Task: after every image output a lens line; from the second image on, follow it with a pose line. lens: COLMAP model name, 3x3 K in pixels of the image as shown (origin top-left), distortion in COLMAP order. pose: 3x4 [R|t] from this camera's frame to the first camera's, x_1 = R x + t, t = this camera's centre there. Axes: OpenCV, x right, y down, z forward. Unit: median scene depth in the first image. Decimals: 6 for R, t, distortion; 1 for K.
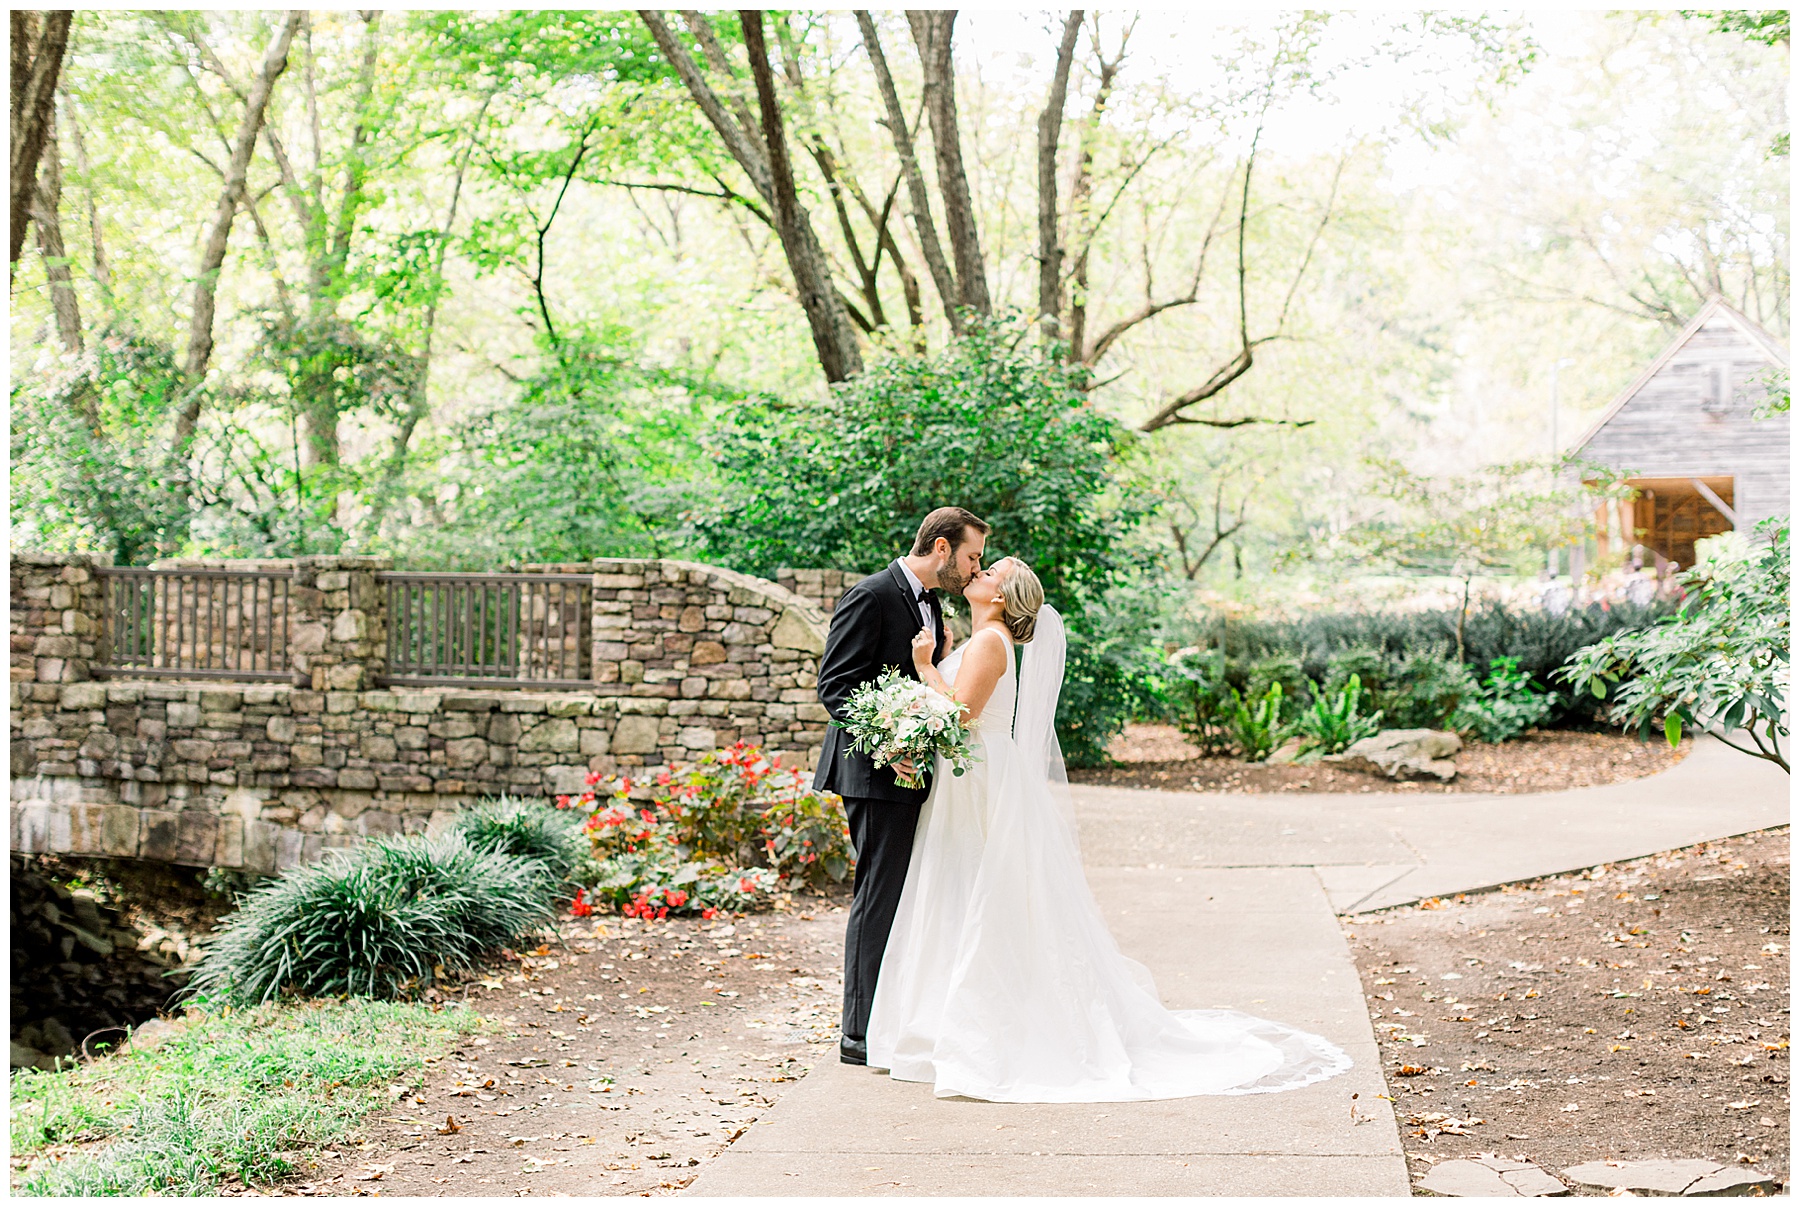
lens RADIAL K [[2554.6, 0, 900.0], [0, 2554.6, 603.5], [0, 0, 1]] dist [0.023782, 0.008519]
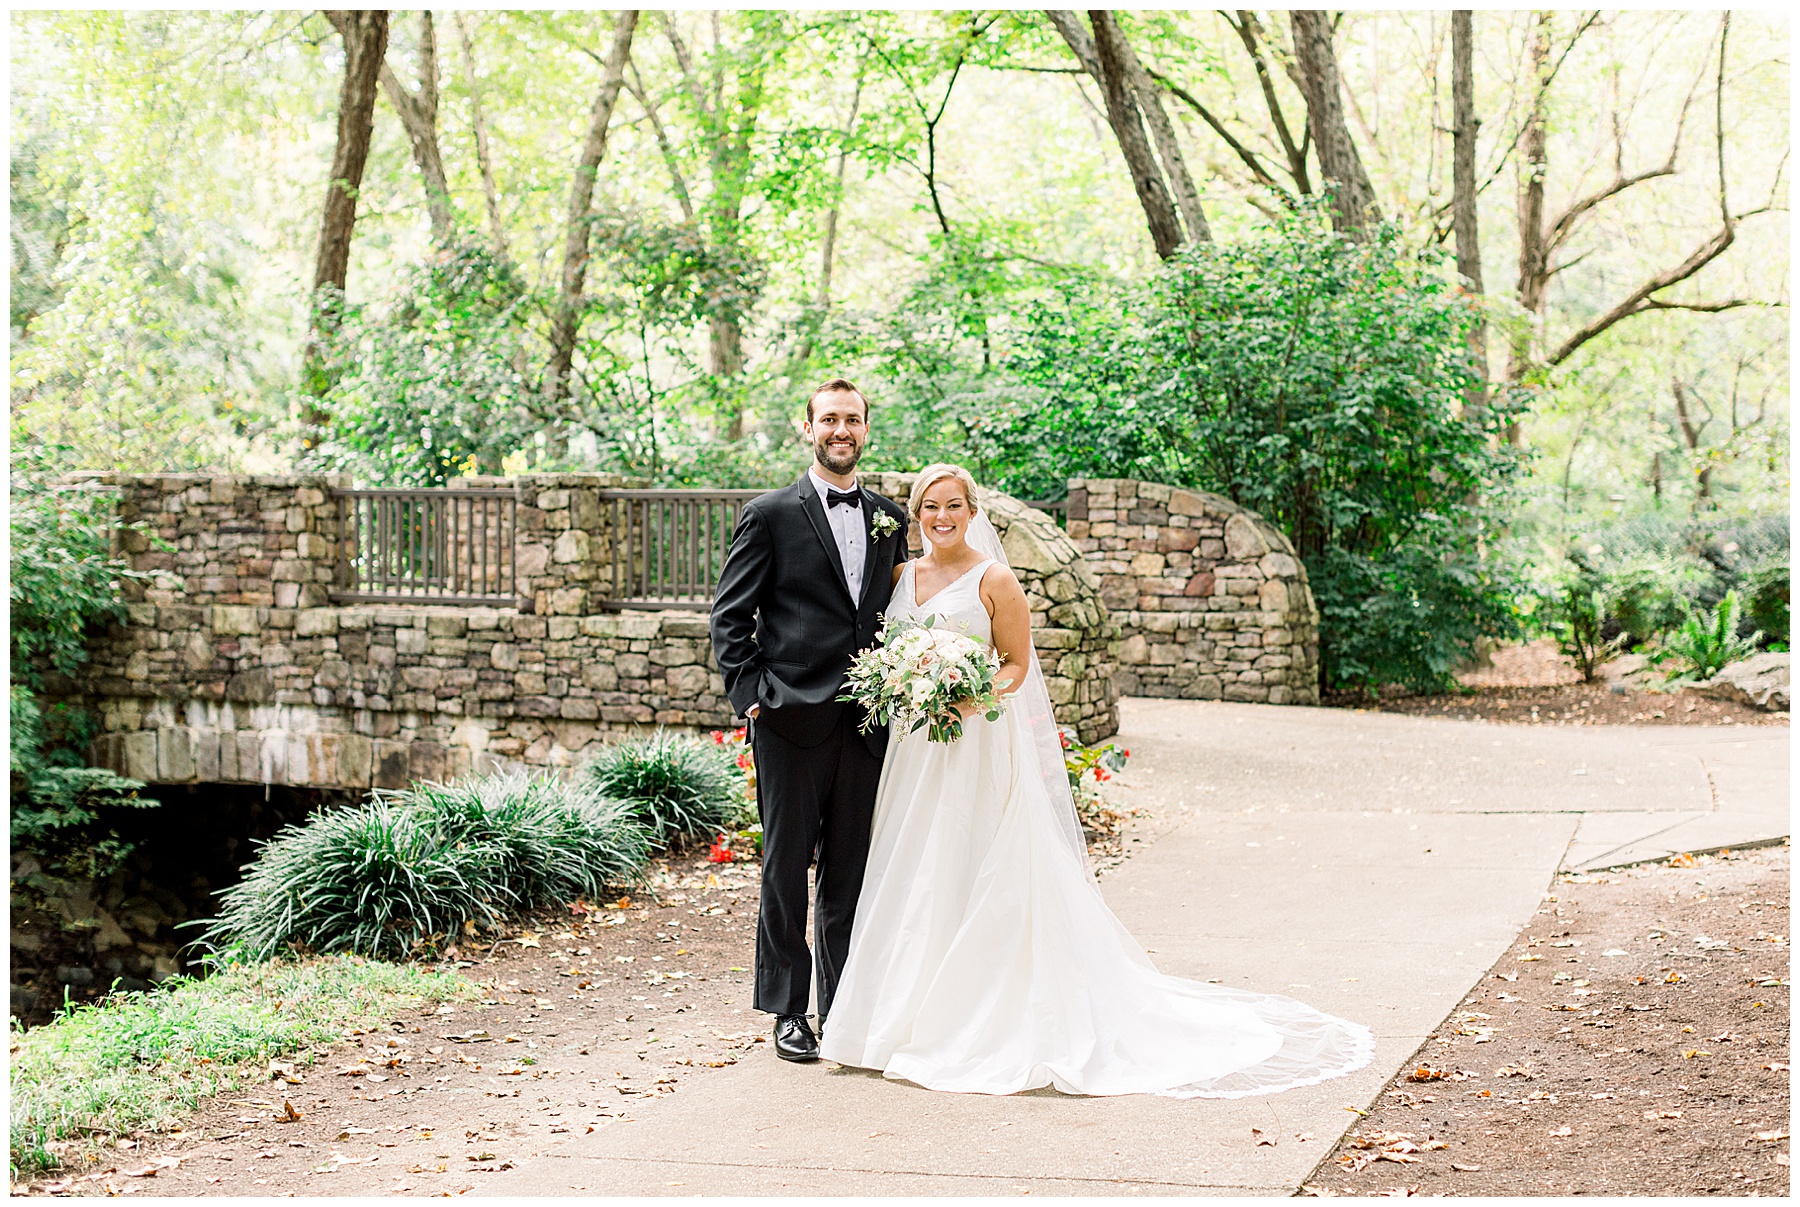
lens RADIAL K [[2661.9, 0, 951.6], [0, 2661.9, 595.2], [0, 0, 1]] dist [0.031912, -0.029564]
pose [[0.982281, -0.006376, -0.187306, 0.105055], [0.012216, 0.999474, 0.030044, -0.001254], [0.187016, -0.031800, 0.981842, 0.059500]]
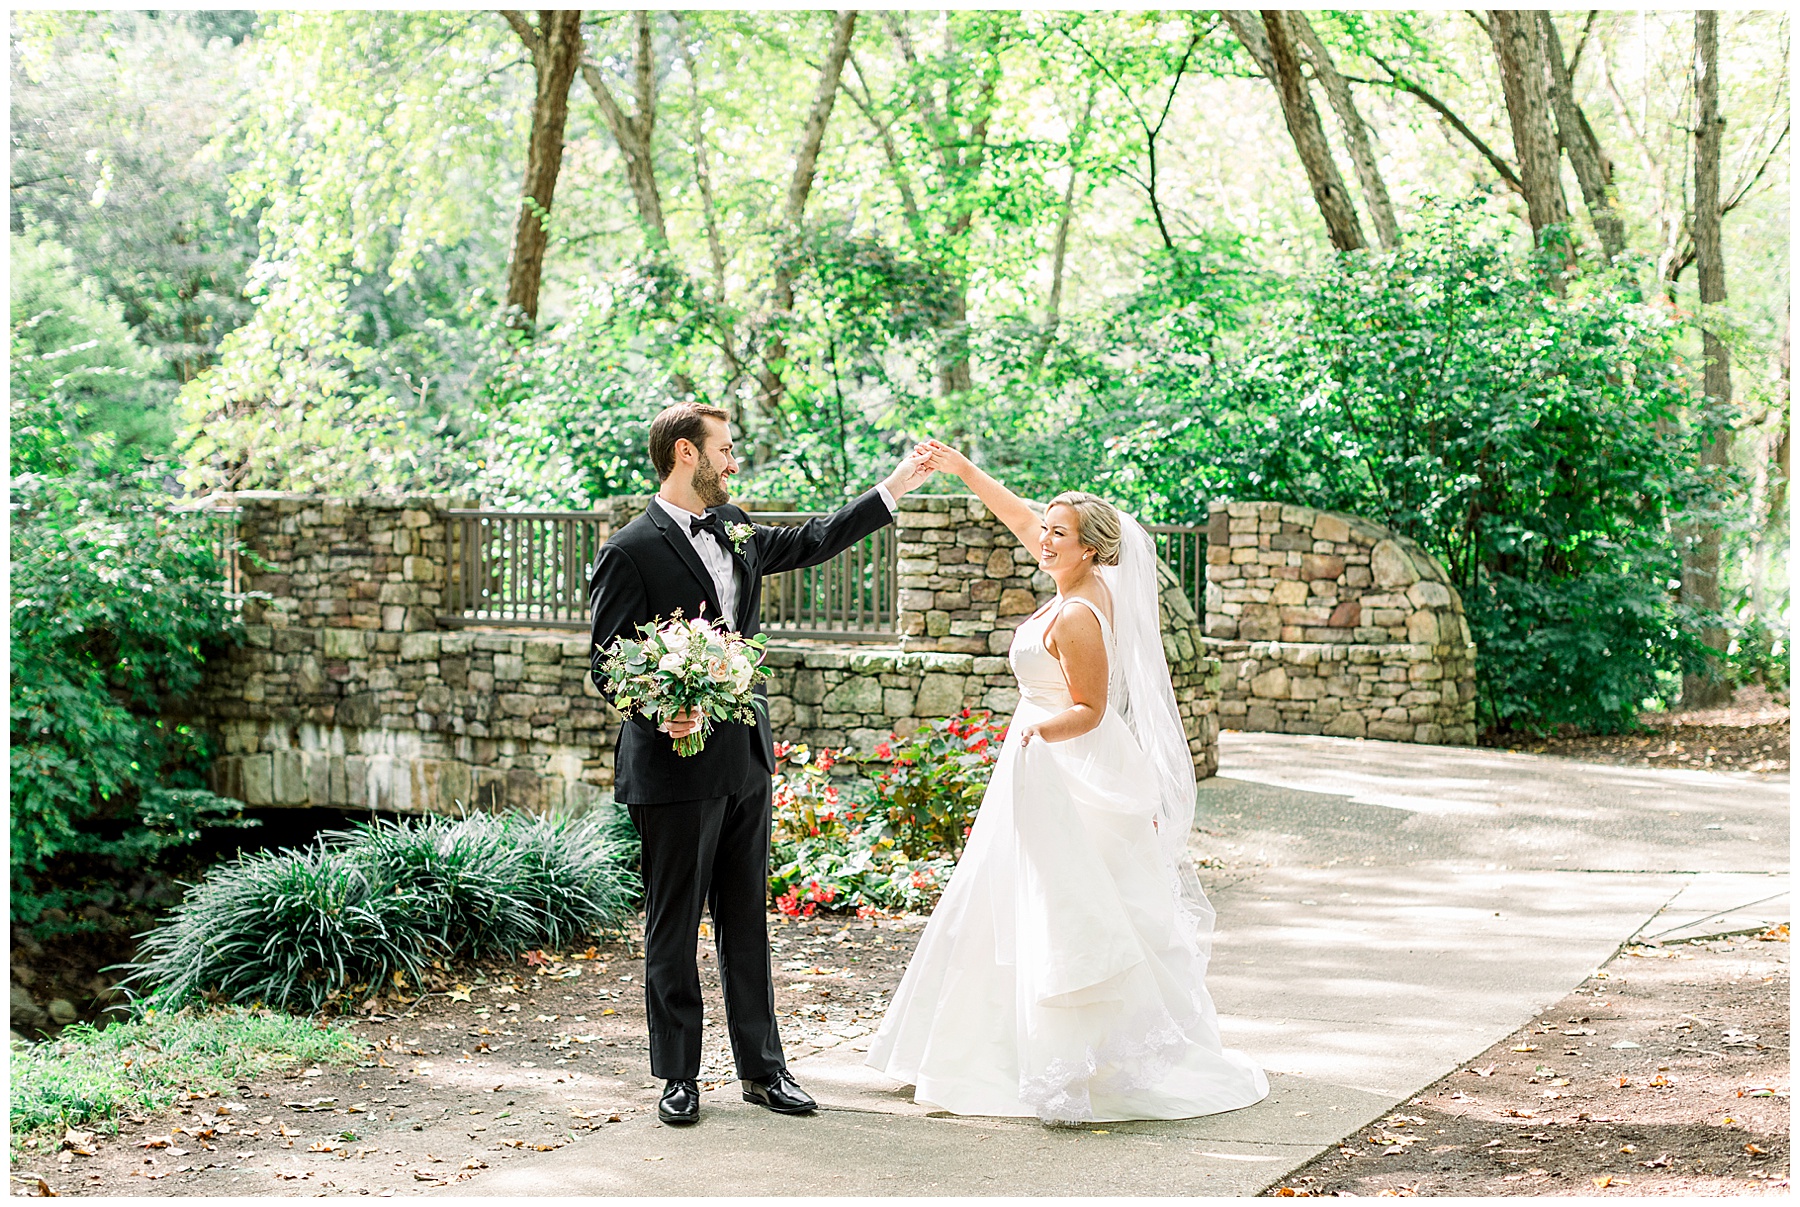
lens RADIAL K [[2650.0, 0, 900.6], [0, 2650.0, 648.1], [0, 0, 1]] dist [0.025531, 0.016542]
pose [[0.947049, 0.005479, -0.321041, 0.166752], [0.008256, 0.999108, 0.041406, -0.002500], [0.320982, -0.041864, 0.946160, 0.128530]]
